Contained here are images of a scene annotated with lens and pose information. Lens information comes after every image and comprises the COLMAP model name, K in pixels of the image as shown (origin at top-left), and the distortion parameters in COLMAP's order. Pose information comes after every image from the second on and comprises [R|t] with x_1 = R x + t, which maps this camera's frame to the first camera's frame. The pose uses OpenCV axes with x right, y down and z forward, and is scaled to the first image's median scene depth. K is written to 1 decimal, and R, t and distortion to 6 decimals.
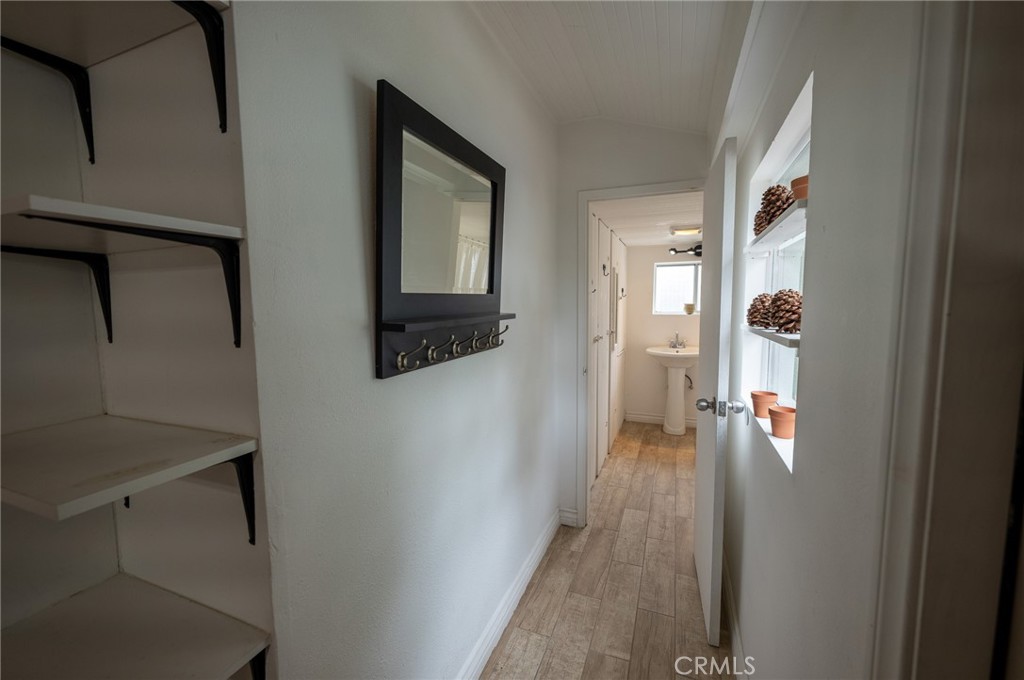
lens RADIAL K [[413.9, 0, 513.2], [0, 413.9, 335.7], [0, 0, 1]] dist [0.000519, -0.000063]
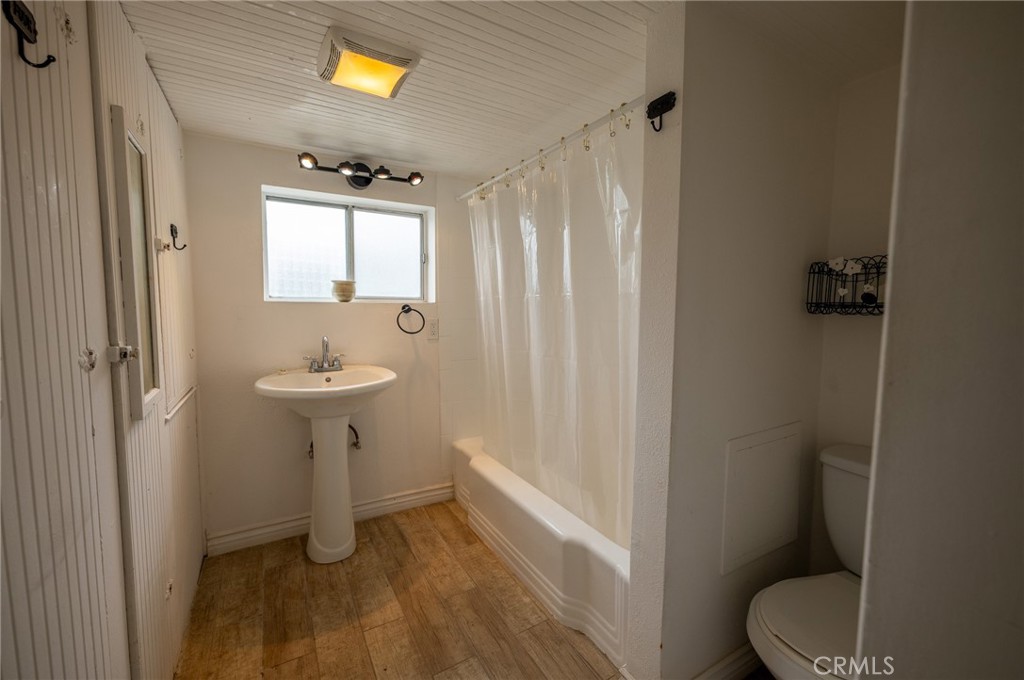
lens RADIAL K [[413.9, 0, 513.2], [0, 413.9, 335.7], [0, 0, 1]] dist [0.000519, -0.000063]
pose [[0.610033, -0.050334, 0.790775, 0.153259], [0.054676, 0.998276, 0.021362, -0.010501], [-0.790487, 0.030205, 0.611734, 0.542394]]
